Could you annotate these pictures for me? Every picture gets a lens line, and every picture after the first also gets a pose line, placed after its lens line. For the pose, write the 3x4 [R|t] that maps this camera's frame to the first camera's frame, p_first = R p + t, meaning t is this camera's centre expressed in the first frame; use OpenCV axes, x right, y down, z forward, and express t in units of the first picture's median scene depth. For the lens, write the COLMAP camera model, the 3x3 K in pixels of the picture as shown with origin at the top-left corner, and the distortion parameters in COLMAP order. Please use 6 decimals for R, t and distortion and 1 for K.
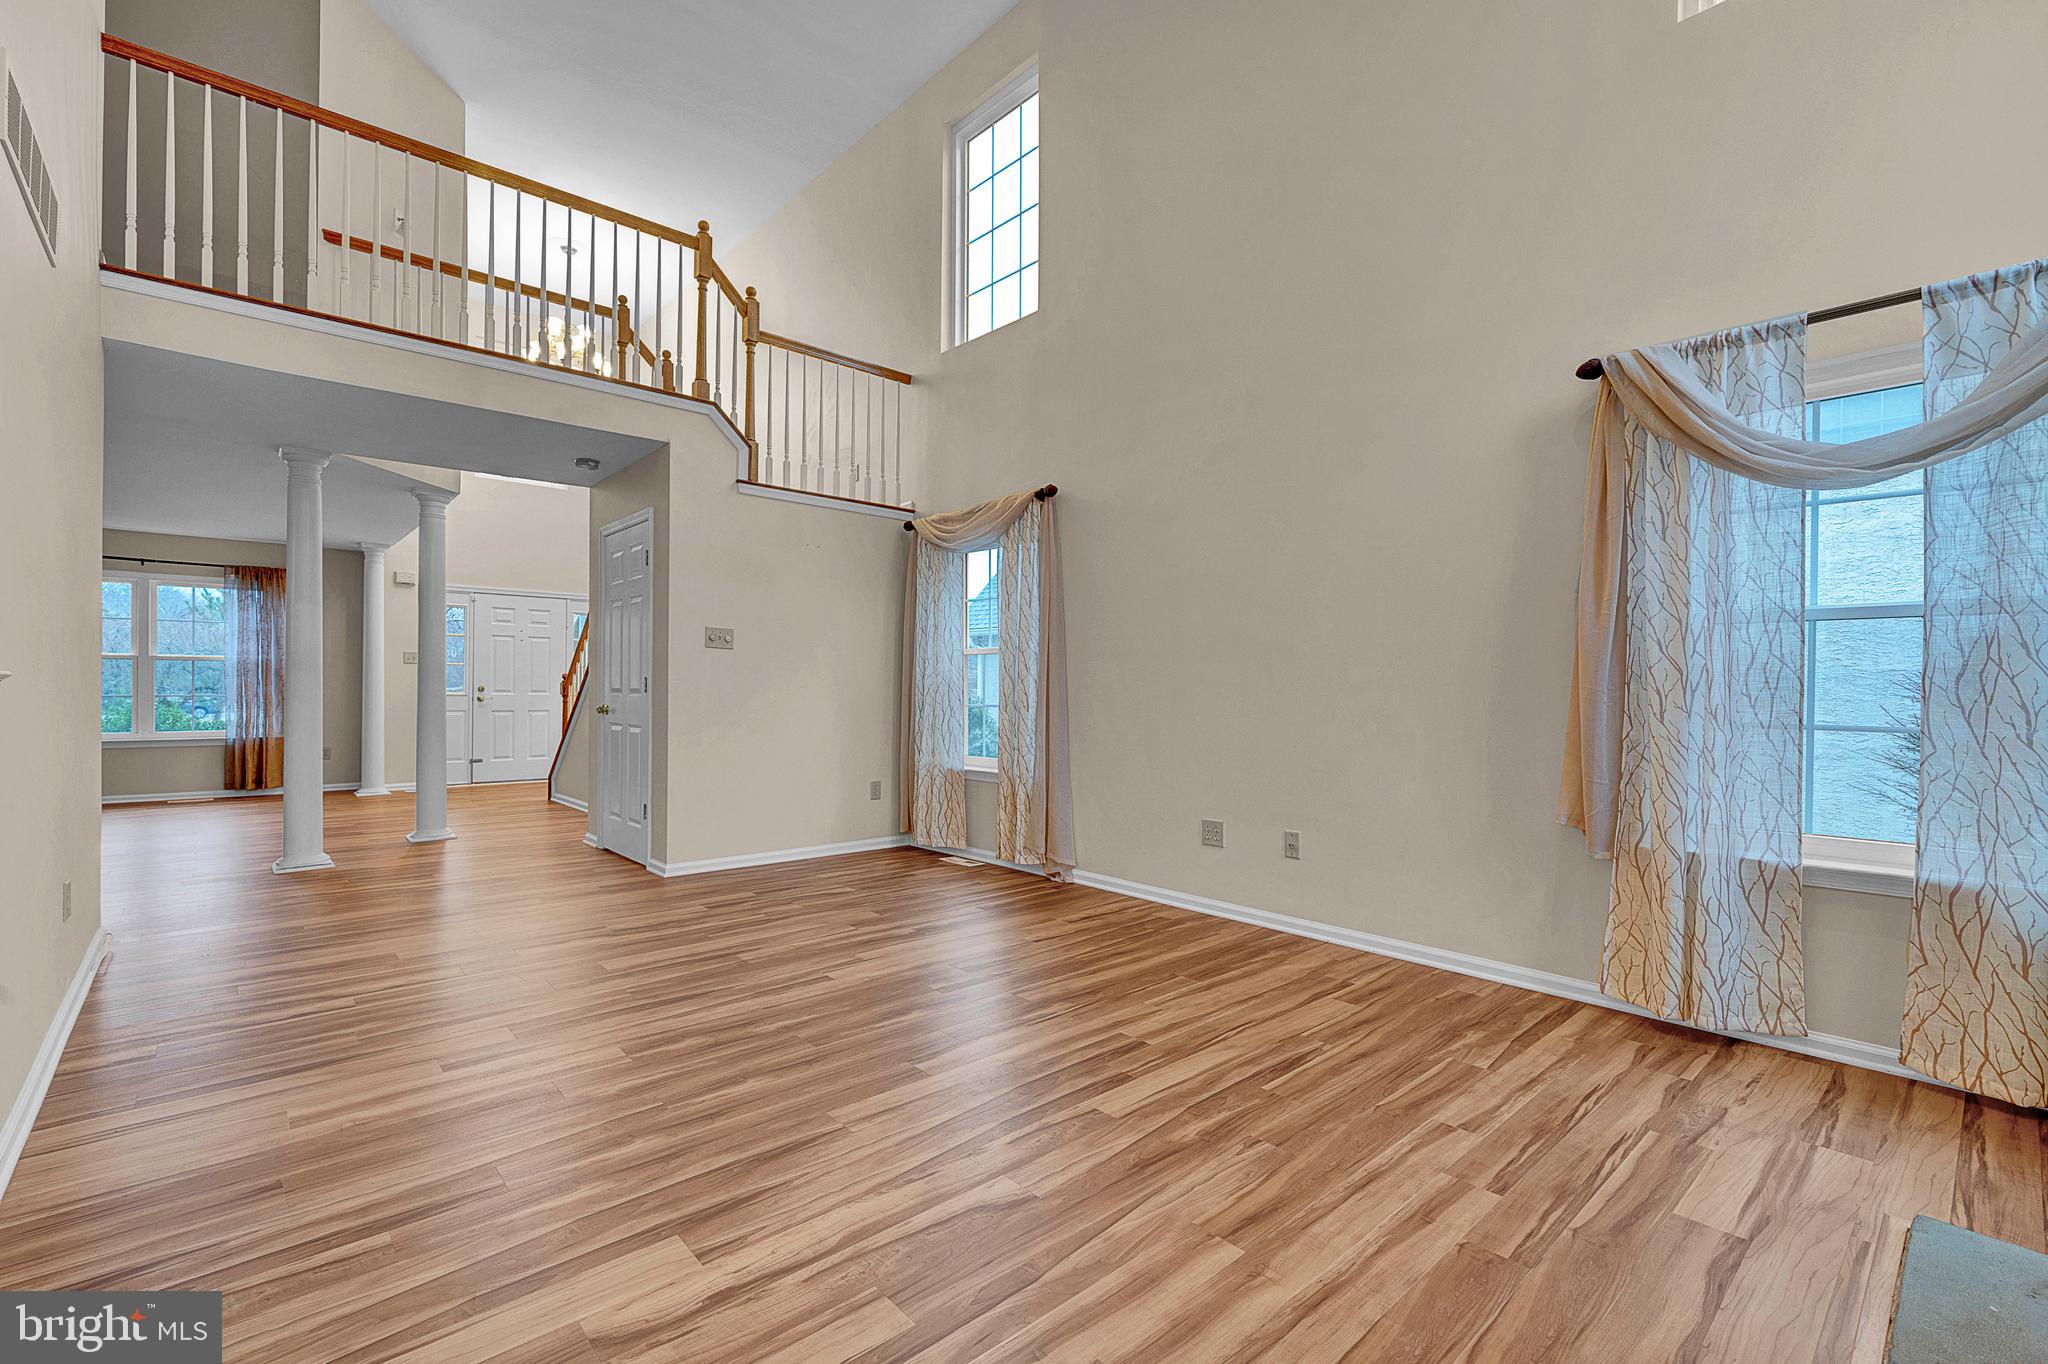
lens RADIAL K [[876.8, 0, 1011.0], [0, 876.8, 700.9], [0, 0, 1]] dist [0.001580, 0.001039]
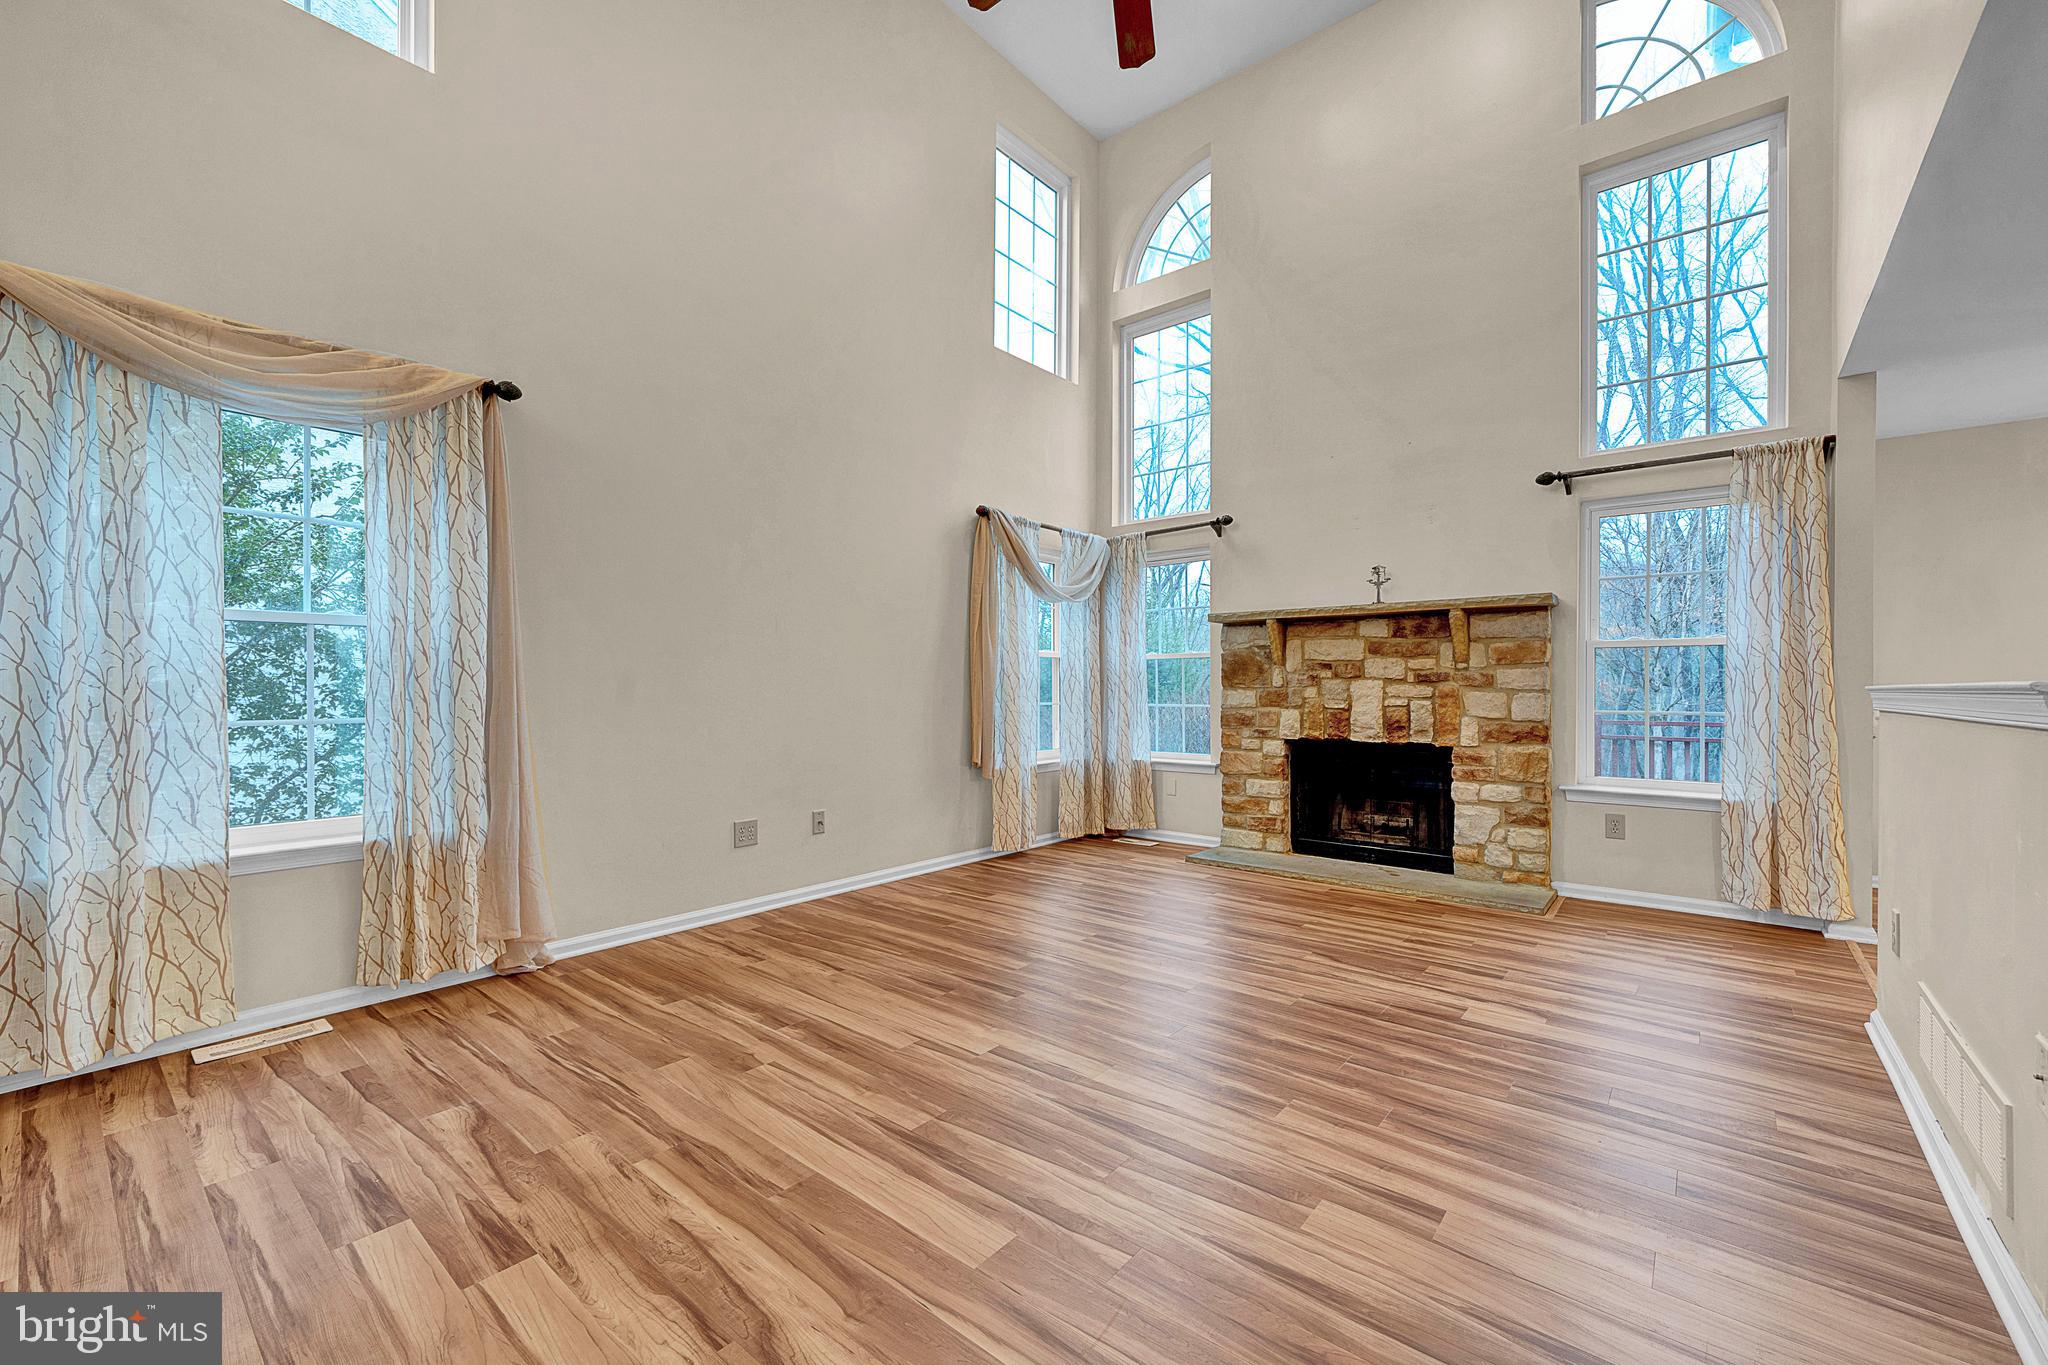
lens RADIAL K [[831.6, 0, 998.7], [0, 831.6, 686.2], [0, 0, 1]] dist [-0.002579, -0.000457]
pose [[-0.129752, -0.004376, 0.991537, -1.084266], [0.011251, 0.999919, 0.005885, -0.026118], [-0.991483, 0.011919, -0.129692, 1.225188]]
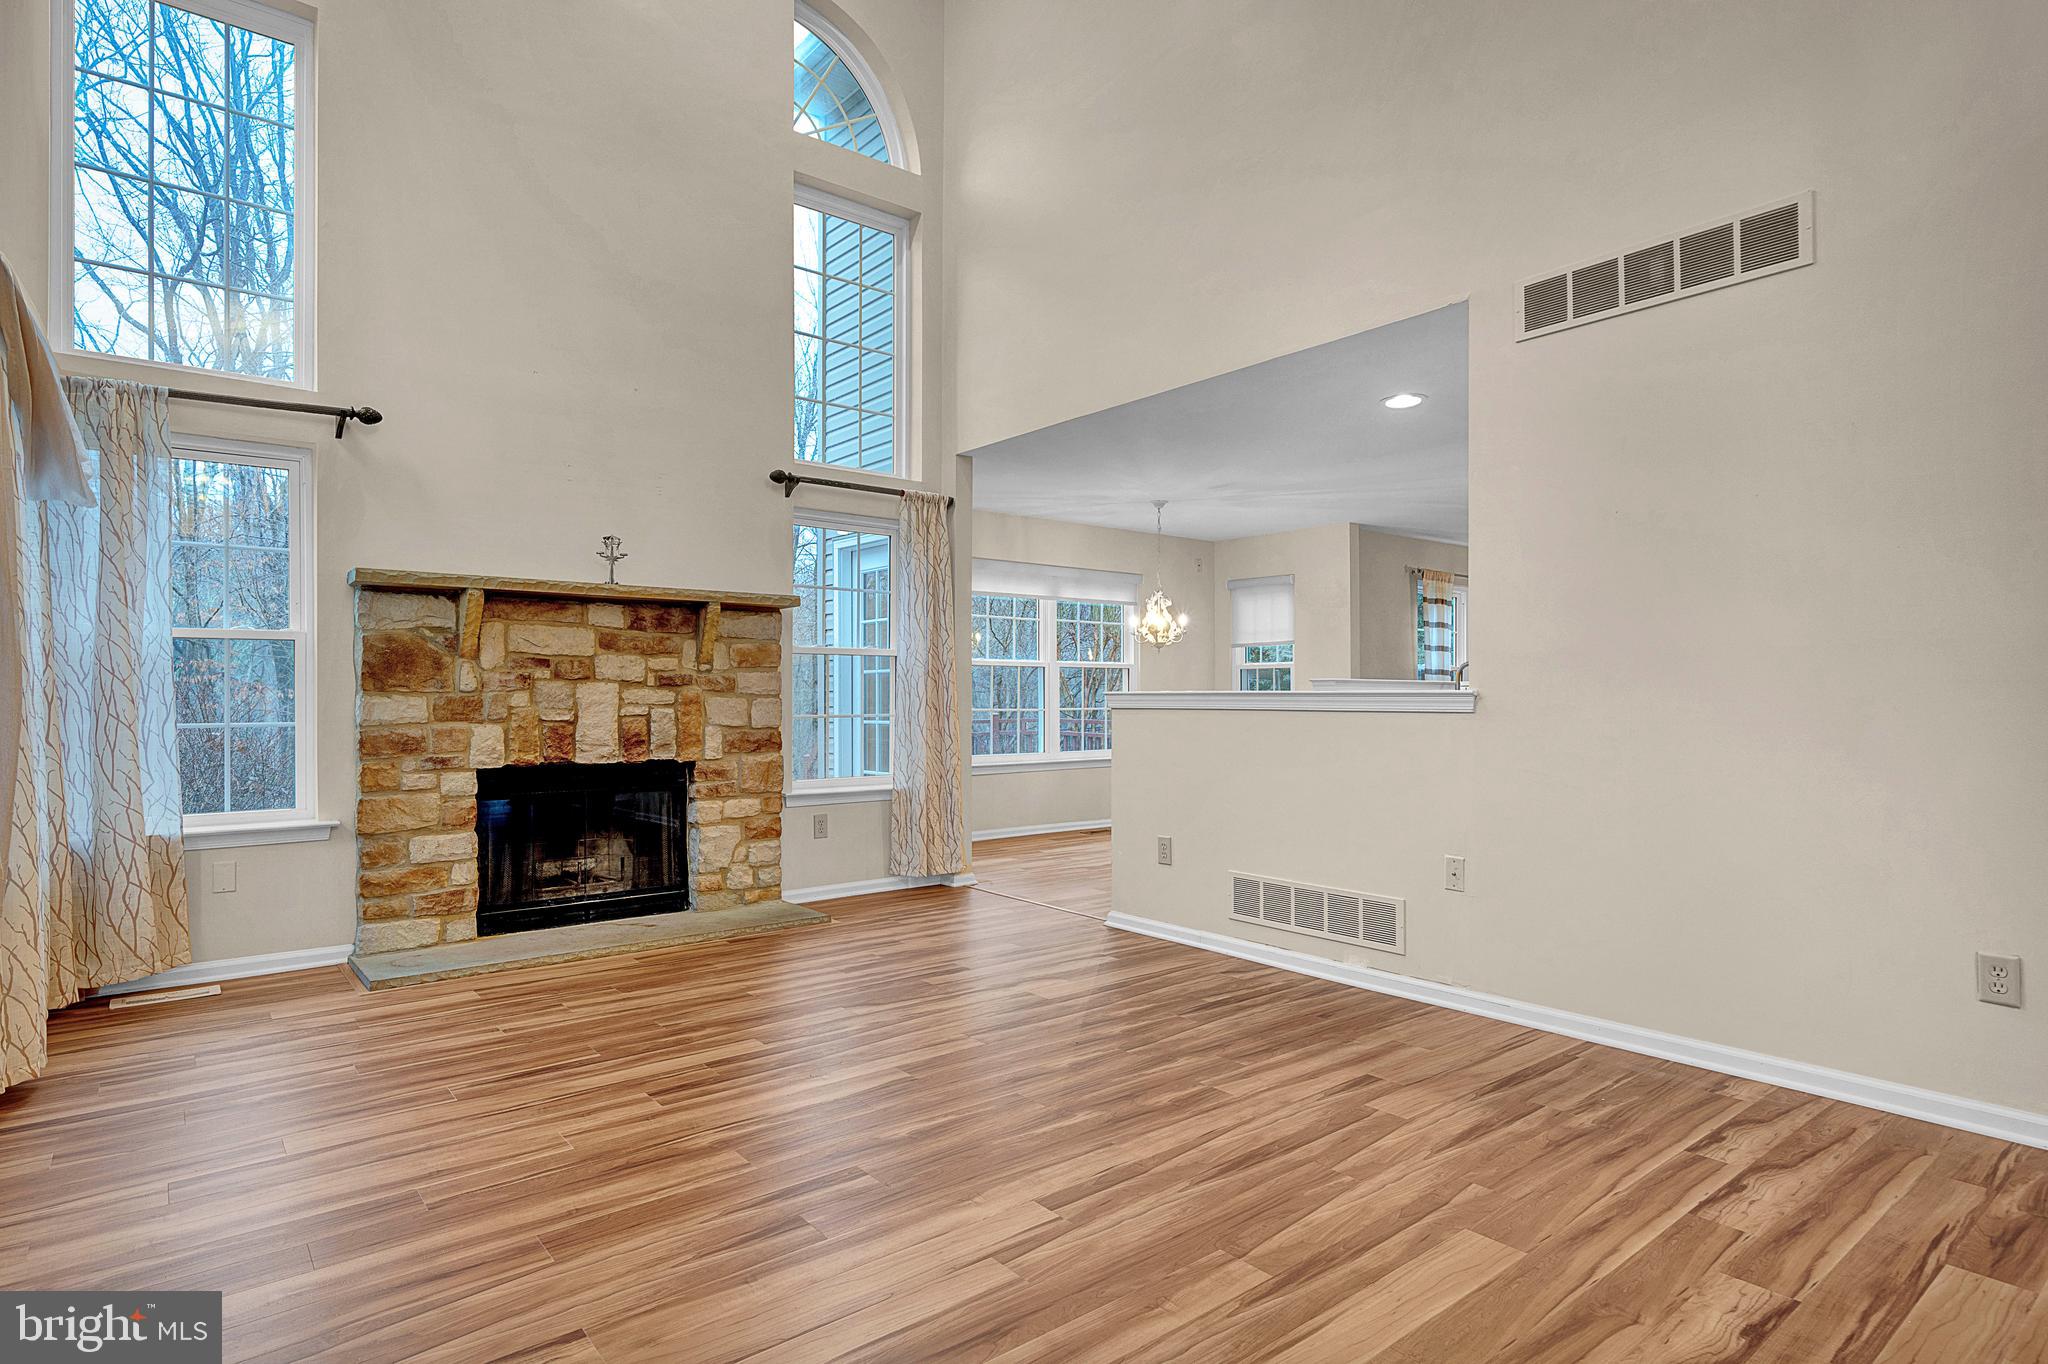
lens RADIAL K [[1090.7, 0, 1019.0], [0, 1090.7, 684.9], [0, 0, 1]] dist [0.006586, 0.003973]
pose [[-0.998802, -0.007065, 0.048424, -0.249649], [-0.006762, 0.999957, 0.006413, -0.031815], [-0.048468, 0.006078, -0.998806, 1.921255]]
